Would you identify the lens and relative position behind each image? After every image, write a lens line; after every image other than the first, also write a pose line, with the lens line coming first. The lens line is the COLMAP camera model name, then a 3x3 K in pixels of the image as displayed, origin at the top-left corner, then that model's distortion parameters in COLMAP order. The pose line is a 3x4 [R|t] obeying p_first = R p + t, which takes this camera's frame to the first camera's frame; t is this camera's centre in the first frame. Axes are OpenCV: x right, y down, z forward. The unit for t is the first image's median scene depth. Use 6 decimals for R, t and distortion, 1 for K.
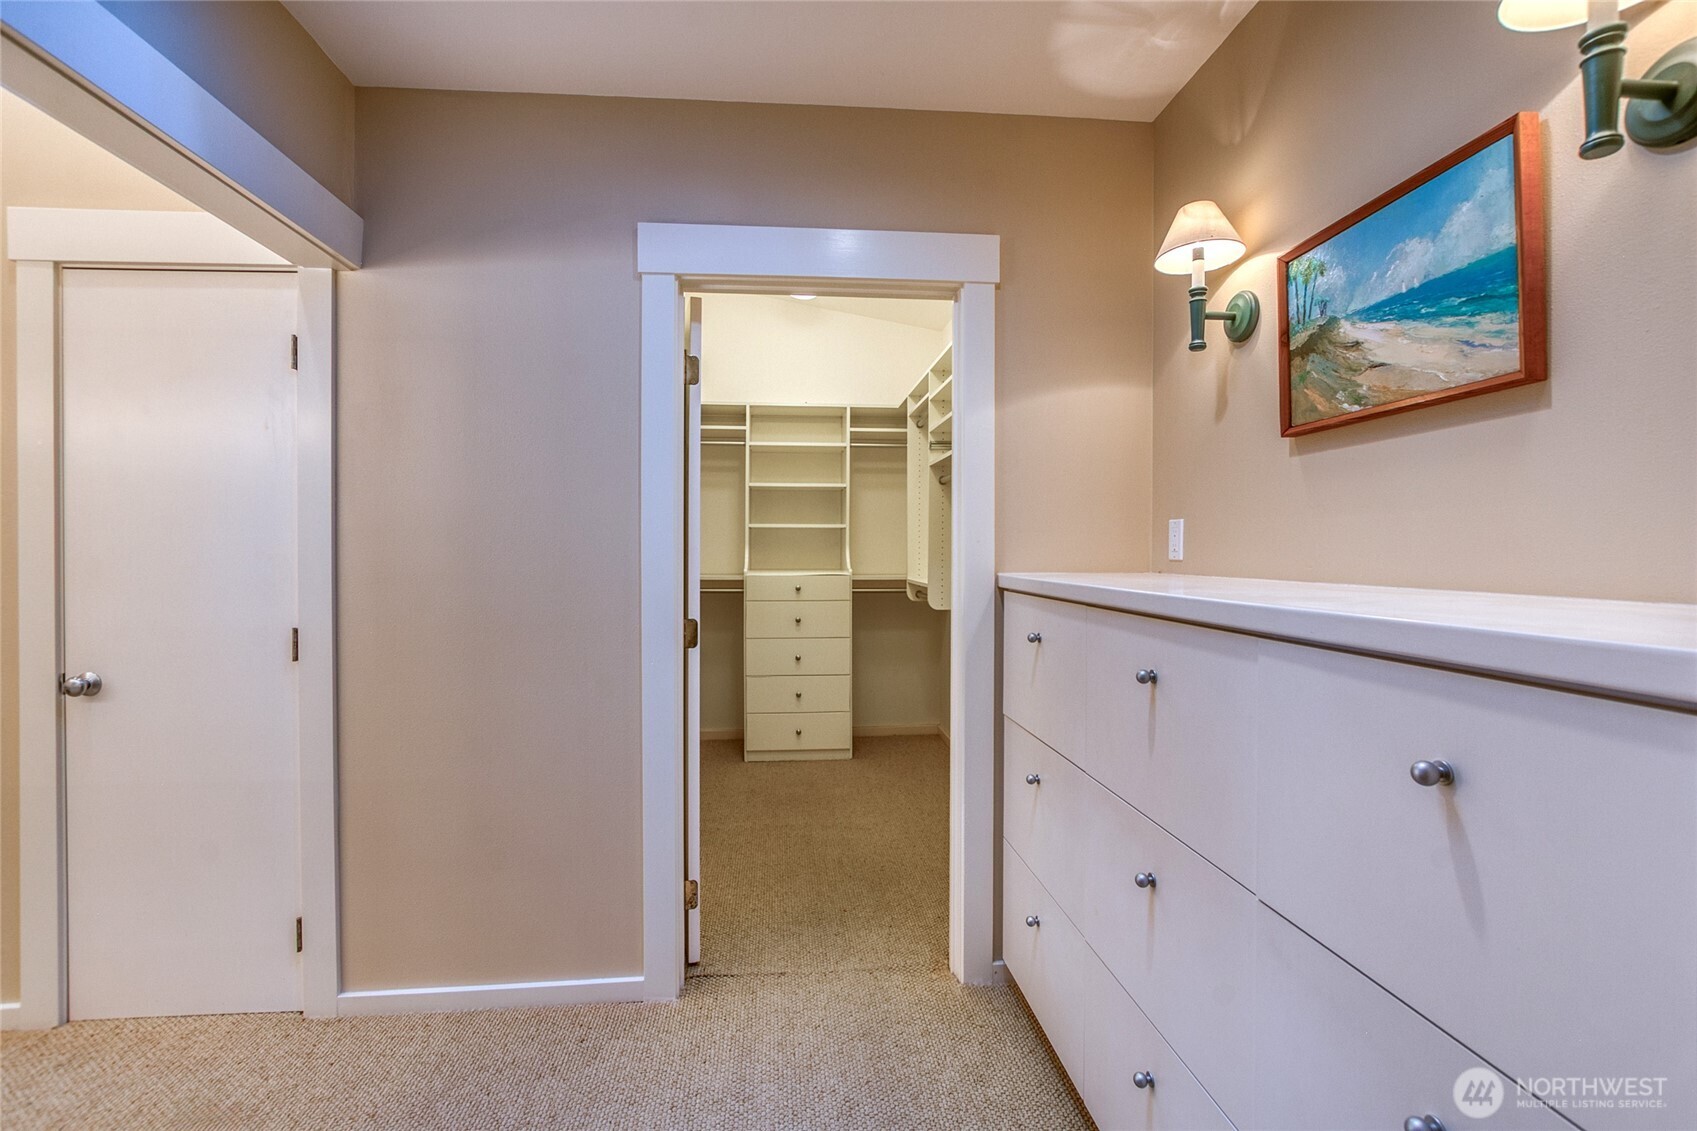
lens RADIAL K [[755.3, 0, 847.8], [0, 755.3, 564.6], [0, 0, 1]] dist [-0.000060, 0.000049]
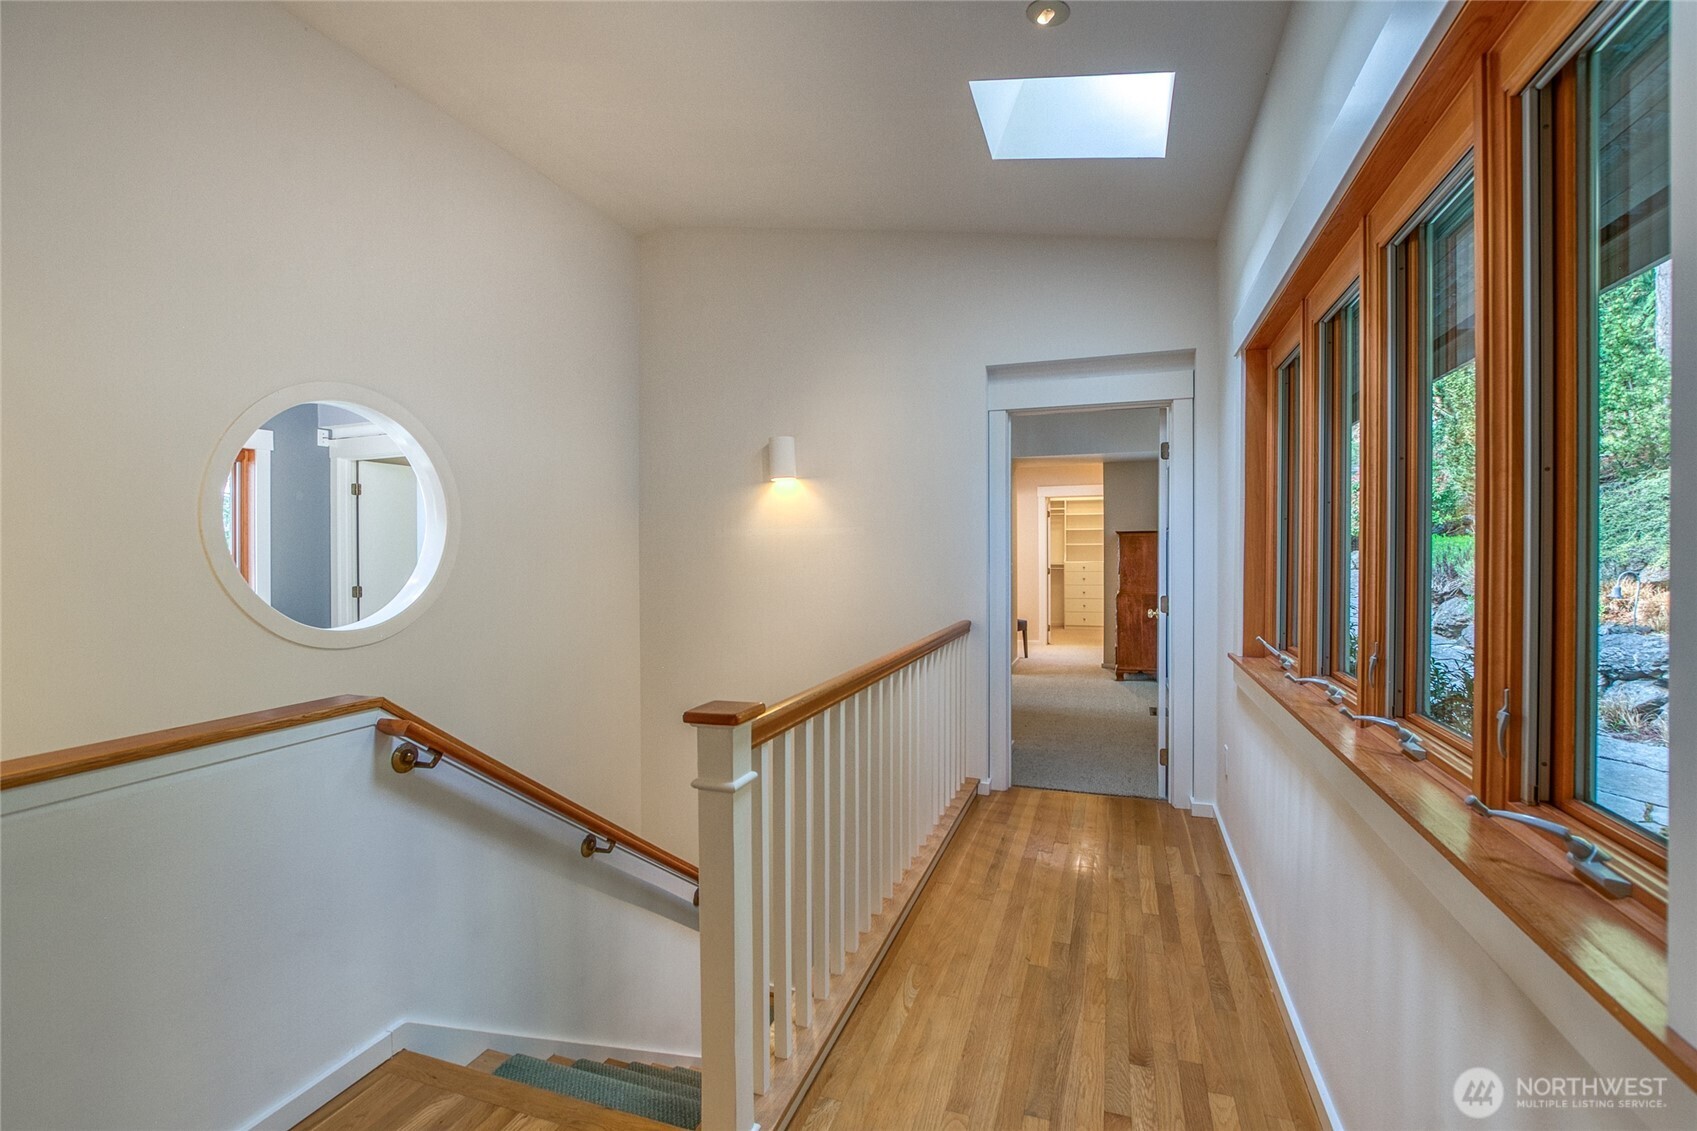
lens RADIAL K [[755.3, 0, 848.6], [0, 755.3, 559.0], [0, 0, 1]] dist [-0.000060, 0.000049]
pose [[0.913196, 0.001298, -0.407519, 0.280005], [0.000628, 0.999989, 0.004592, -0.012953], [0.407520, -0.004450, 0.913185, -1.912051]]
